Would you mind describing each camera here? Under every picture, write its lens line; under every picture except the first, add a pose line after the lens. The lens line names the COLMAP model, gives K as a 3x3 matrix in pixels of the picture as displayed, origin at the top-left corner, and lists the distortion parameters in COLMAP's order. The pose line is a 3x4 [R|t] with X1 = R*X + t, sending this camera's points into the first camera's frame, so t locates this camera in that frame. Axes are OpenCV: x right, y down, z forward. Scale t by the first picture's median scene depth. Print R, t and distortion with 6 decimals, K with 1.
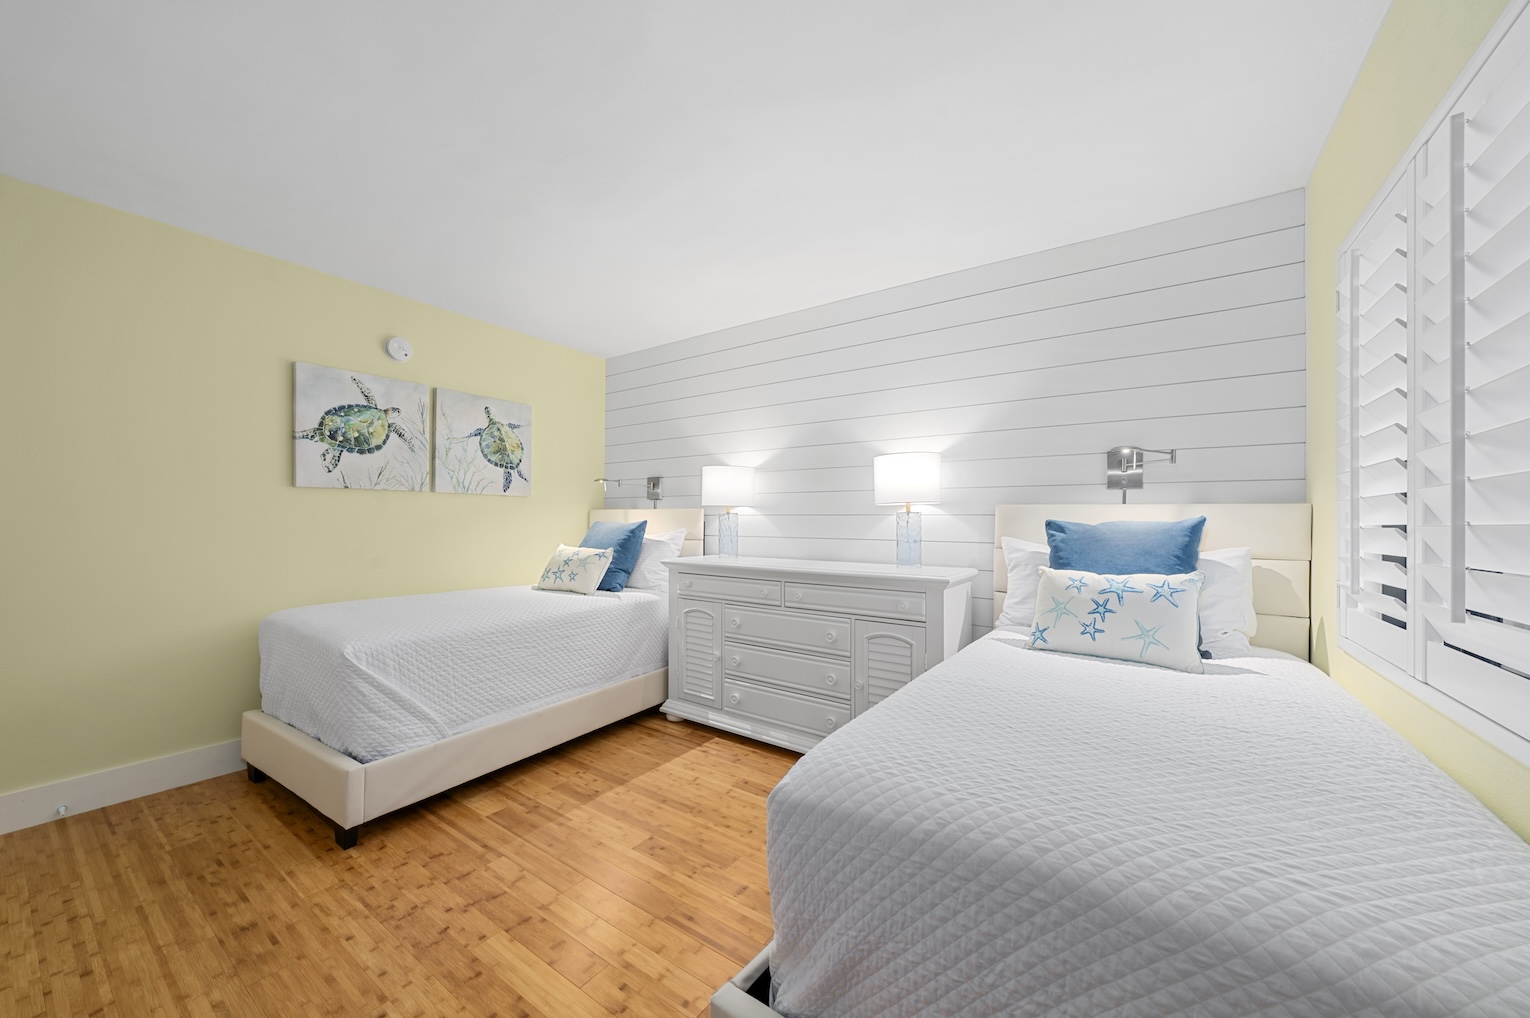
lens RADIAL K [[552.4, 0, 761.6], [0, 552.4, 519.4], [0, 0, 1]] dist [-0.000856, -0.000131]
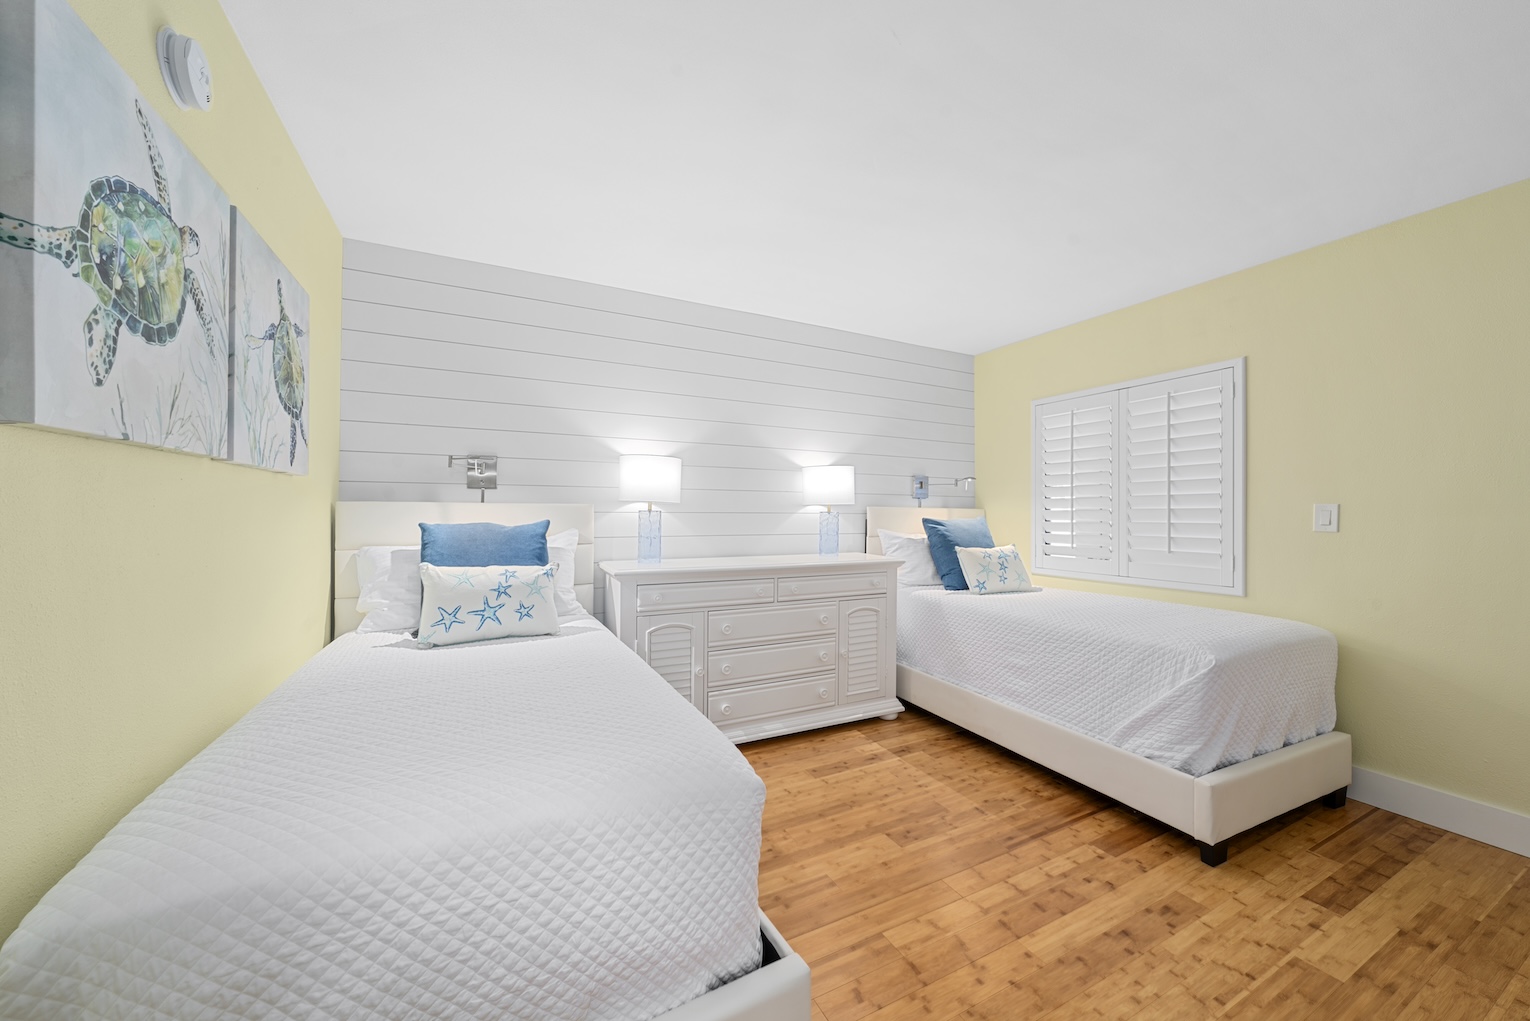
lens RADIAL K [[543.9, 0, 762.4], [0, 543.9, 510.5], [0, 0, 1]] dist [-0.002045, -0.000641]
pose [[0.473870, -0.000815, 0.880594, -0.820333], [-0.005754, 0.999975, 0.004022, -0.017873], [-0.880576, -0.006972, 0.473854, 0.500878]]
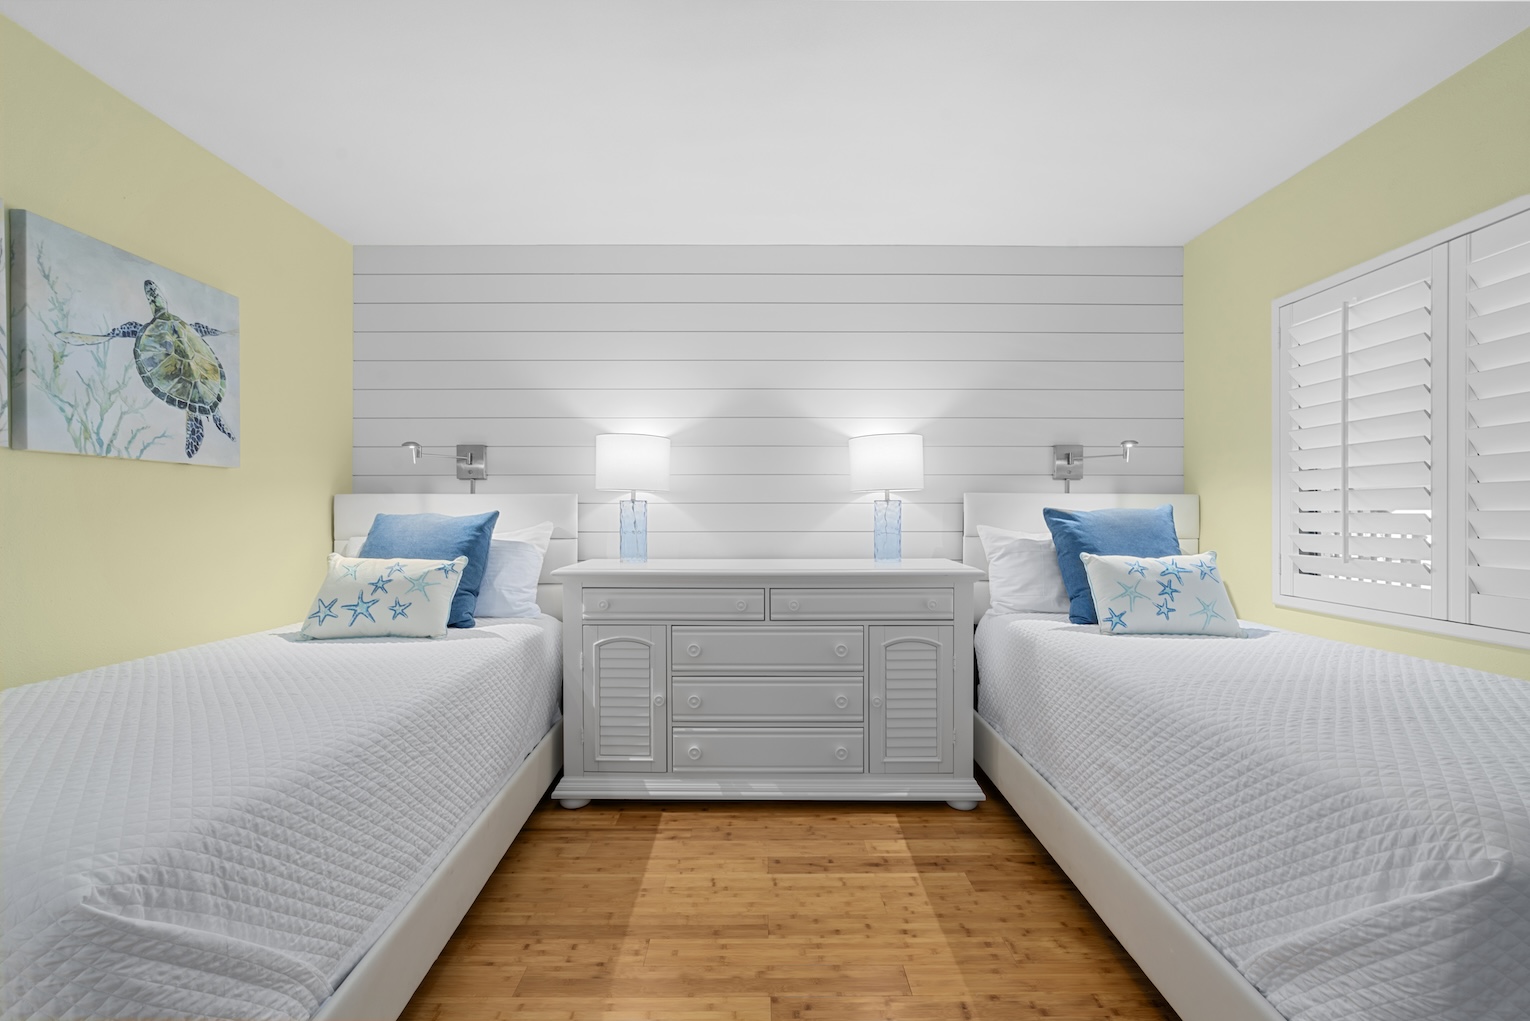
lens RADIAL K [[585.2, 0, 763.1], [0, 585.2, 515.3], [0, 0, 1]] dist [-0.000704, 0.000173]
pose [[0.817639, -0.010637, 0.575633, -0.411470], [0.004070, 0.999911, 0.012696, -0.000990], [-0.575717, -0.008038, 0.817610, 0.307513]]
